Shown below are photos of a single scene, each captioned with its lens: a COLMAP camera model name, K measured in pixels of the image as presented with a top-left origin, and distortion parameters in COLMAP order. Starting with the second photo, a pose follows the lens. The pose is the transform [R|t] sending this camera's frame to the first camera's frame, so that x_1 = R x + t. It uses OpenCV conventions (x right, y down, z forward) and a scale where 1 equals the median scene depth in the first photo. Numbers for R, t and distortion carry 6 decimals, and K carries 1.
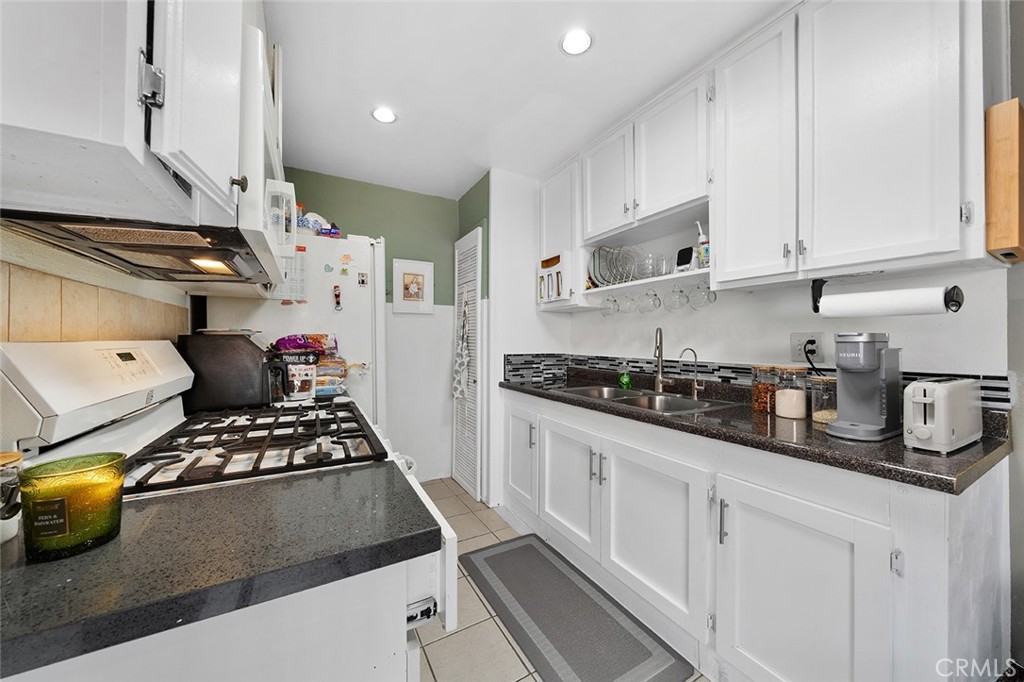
lens RADIAL K [[357.7, 0, 505.3], [0, 357.7, 340.4], [0, 0, 1]] dist [-0.004425, 0.000025]
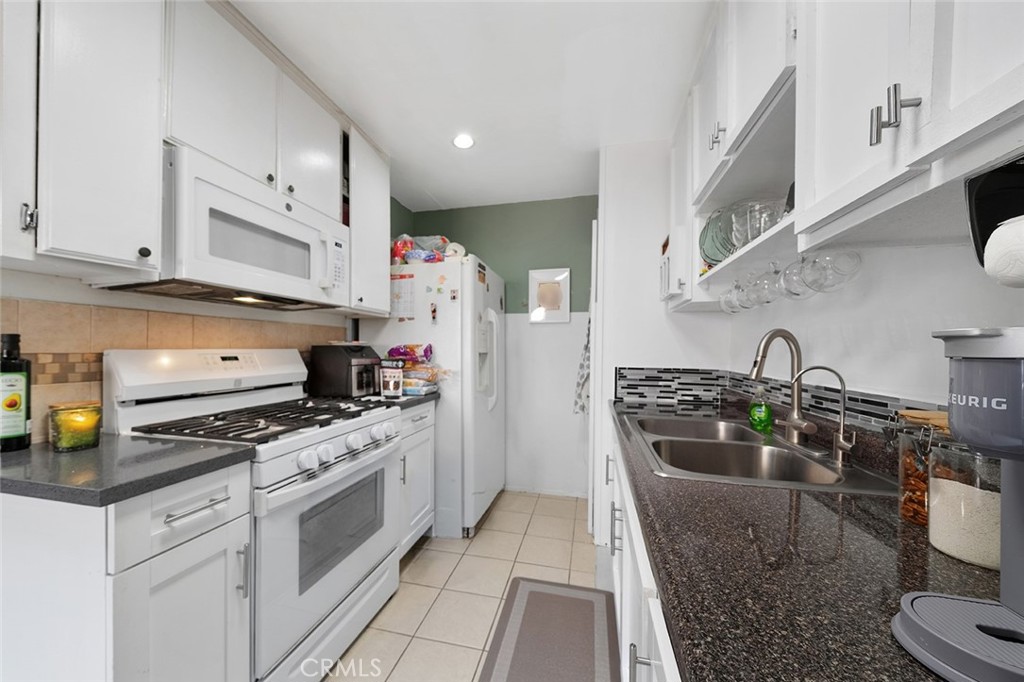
lens RADIAL K [[357.7, 0, 507.7], [0, 357.7, 351.2], [0, 0, 1]] dist [-0.004425, 0.000025]
pose [[0.740456, 0.006582, -0.672073, 0.526603], [-0.004229, 0.999978, 0.005134, -0.001453], [0.672092, -0.000959, 0.740467, 0.305273]]
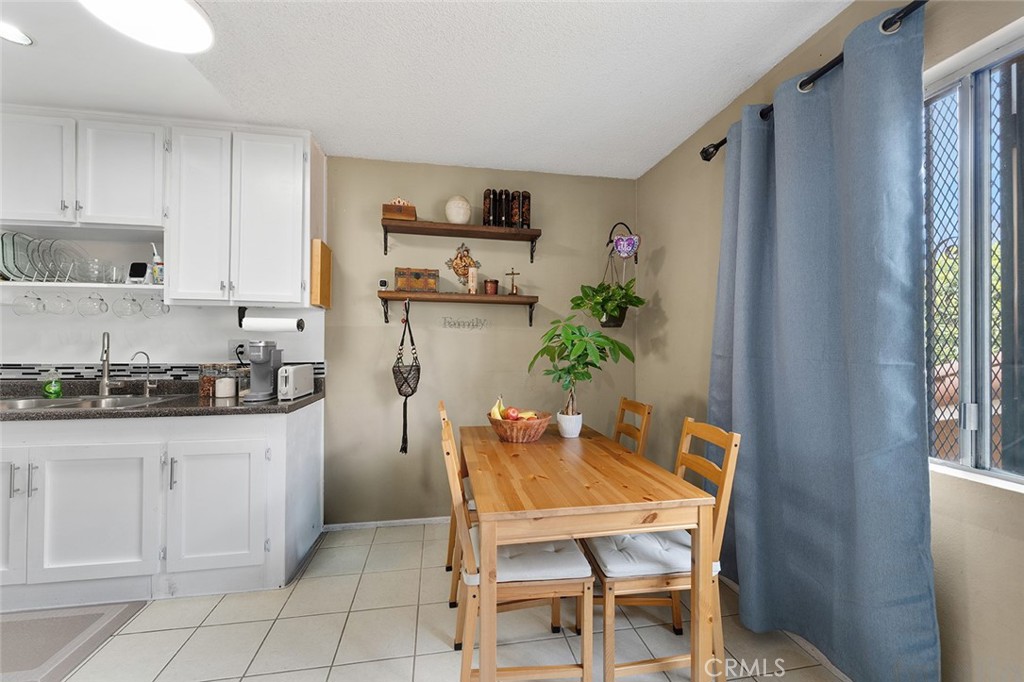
lens RADIAL K [[395.5, 0, 507.2], [0, 395.5, 340.8], [0, 0, 1]] dist [-0.002872, -0.000132]
pose [[0.323361, 0.011867, 0.946201, -0.283990], [-0.004274, 0.999929, -0.011080, -0.003701], [-0.946266, -0.000461, 0.323389, -0.482438]]
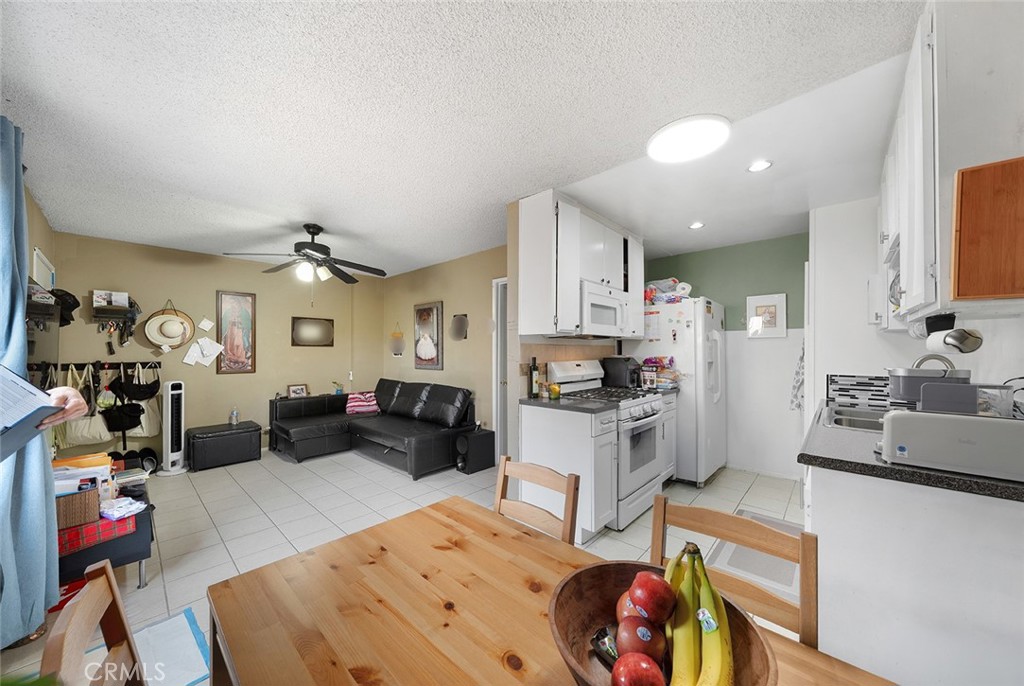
lens RADIAL K [[357.7, 0, 512.1], [0, 357.7, 346.8], [0, 0, 1]] dist [-0.004425, 0.000025]
pose [[0.318416, -0.010859, -0.947889, 1.033330], [0.000014, 0.999934, -0.011450, -0.047621], [0.947951, 0.003633, 0.318395, -0.375941]]
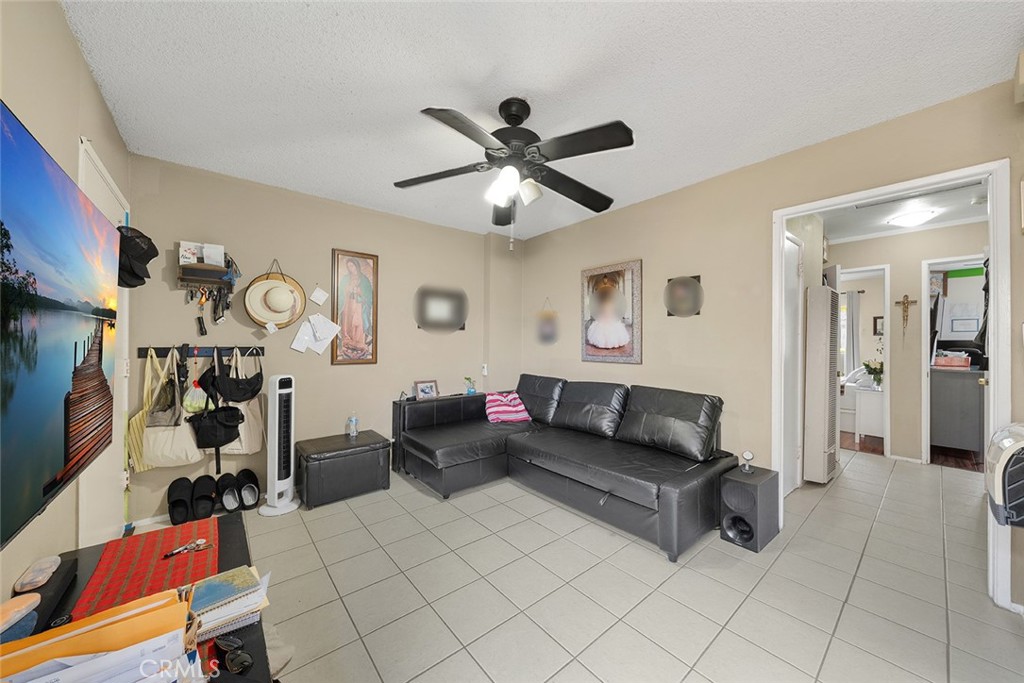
lens RADIAL K [[357.7, 0, 509.9], [0, 357.7, 338.4], [0, 0, 1]] dist [-0.004425, 0.000025]
pose [[0.180785, -0.011880, -0.983451, 0.010322], [-0.007175, 0.999885, -0.013398, -0.005084], [0.983496, 0.009478, 0.180679, -0.943109]]
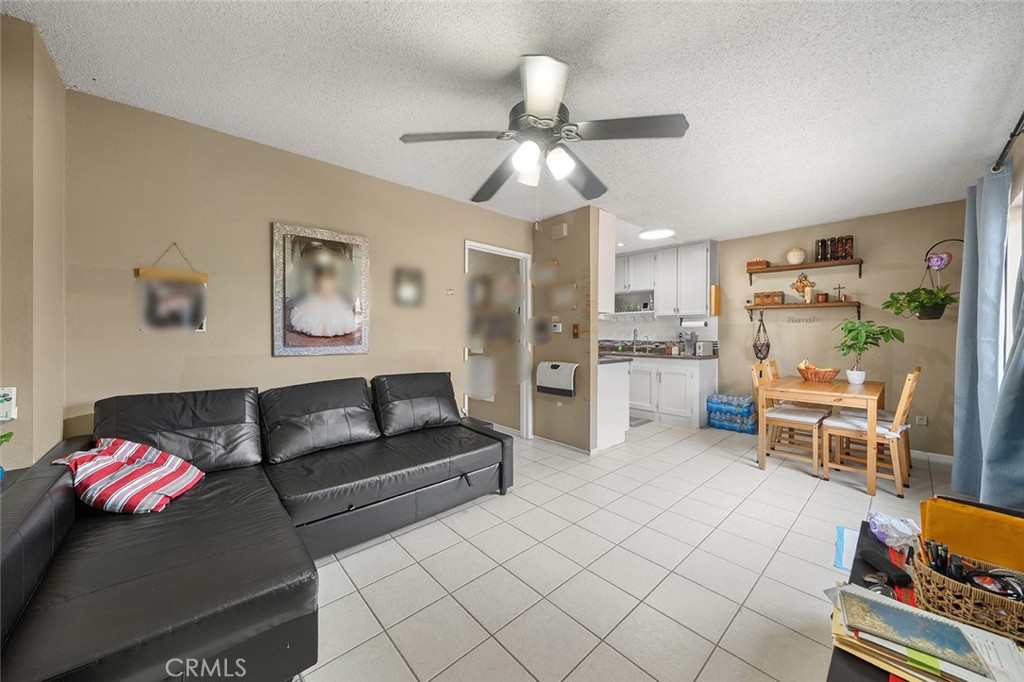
lens RADIAL K [[357.7, 0, 503.9], [0, 357.7, 335.9], [0, 0, 1]] dist [-0.004425, 0.000025]
pose [[0.976652, 0.000084, 0.214825, -1.285516], [-0.001514, 0.999978, 0.006494, 0.004640], [-0.214820, -0.006667, 0.976631, -1.660051]]
